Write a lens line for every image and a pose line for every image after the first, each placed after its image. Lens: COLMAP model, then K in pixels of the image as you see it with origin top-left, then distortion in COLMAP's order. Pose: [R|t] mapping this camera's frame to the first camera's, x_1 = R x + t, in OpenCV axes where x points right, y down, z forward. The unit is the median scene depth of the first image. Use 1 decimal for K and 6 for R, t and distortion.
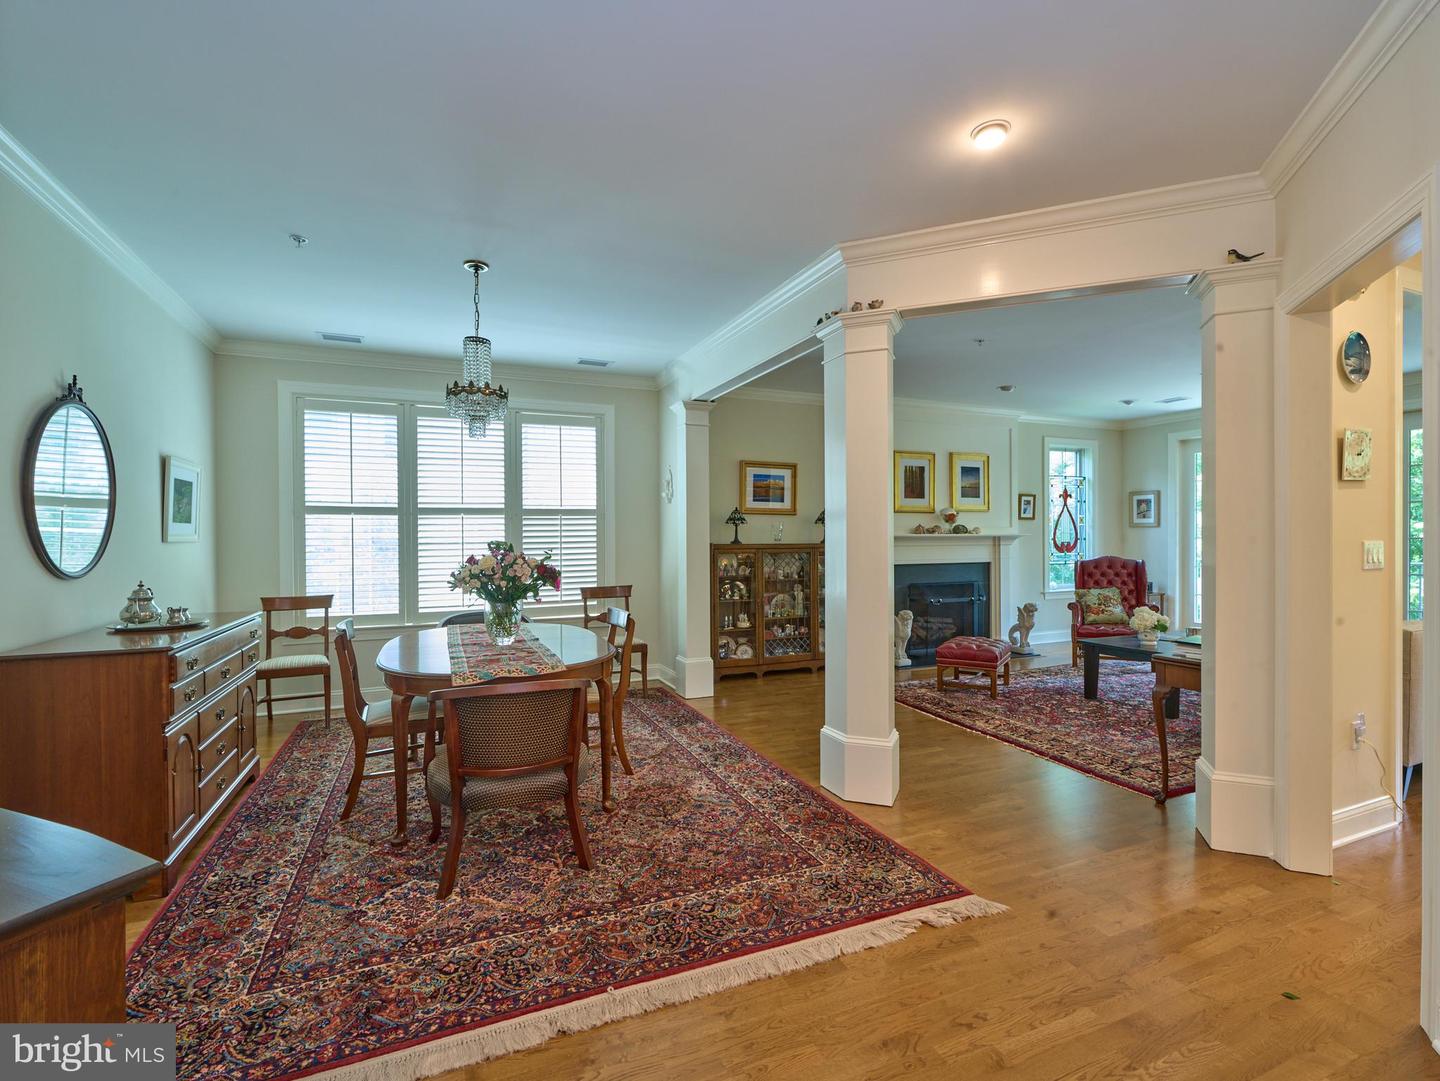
lens RADIAL K [[658.3, 0, 718.7], [0, 658.3, 539.7], [0, 0, 1]] dist [0.001056, 0.000083]
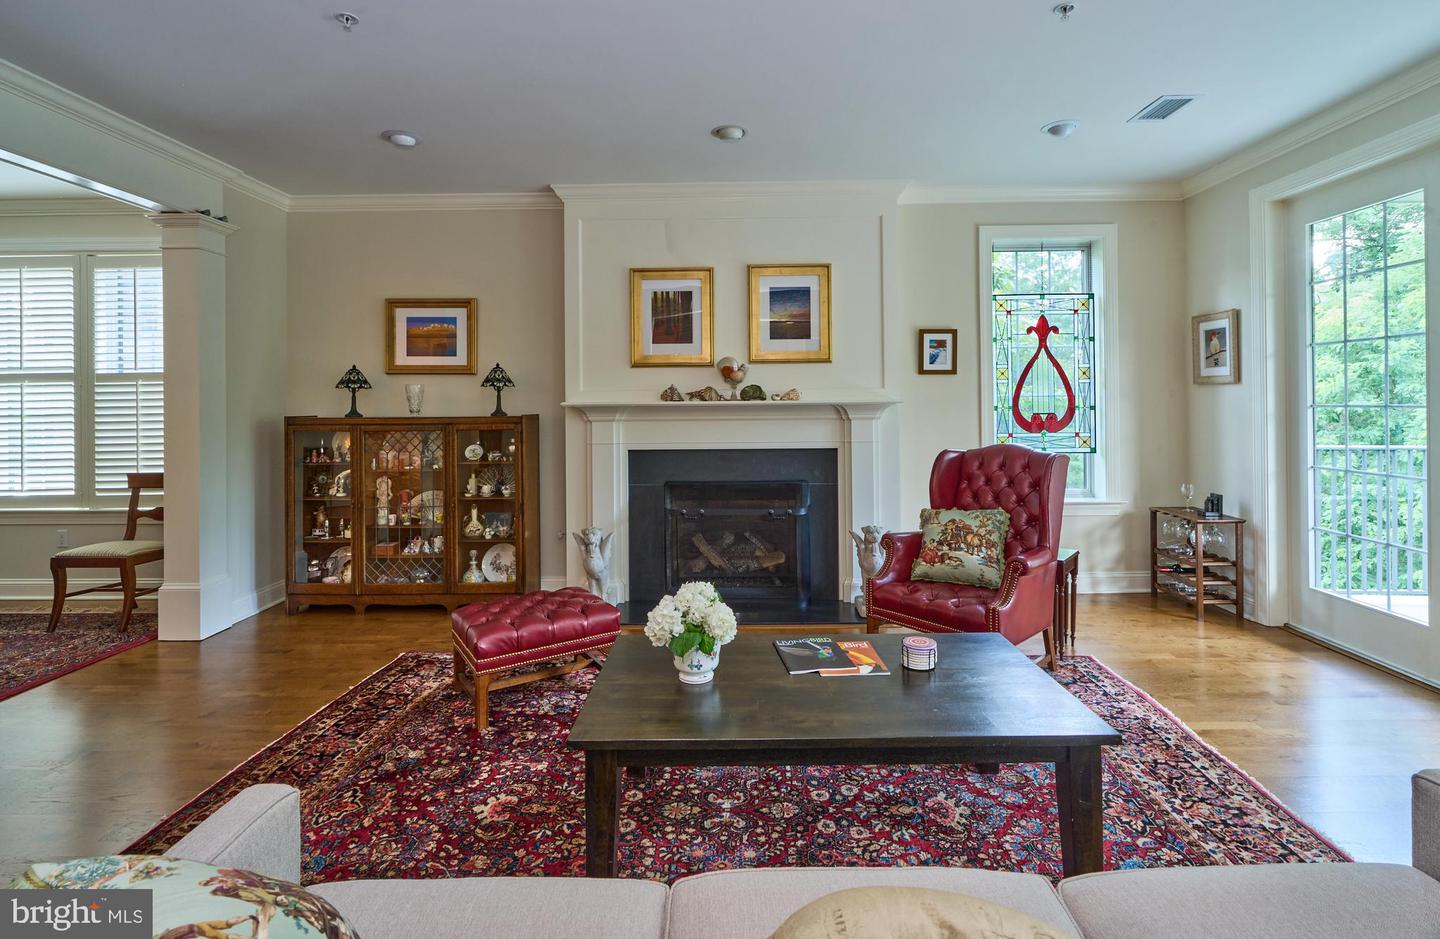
lens RADIAL K [[642.4, 0, 722.4], [0, 642.4, 401.5], [0, 0, 1]] dist [0.001939, -0.000412]
pose [[0.915930, -0.004048, -0.401317, 0.568946], [0.002665, 0.999988, -0.004003, -0.005486], [0.401329, 0.002597, 0.915930, 0.452953]]
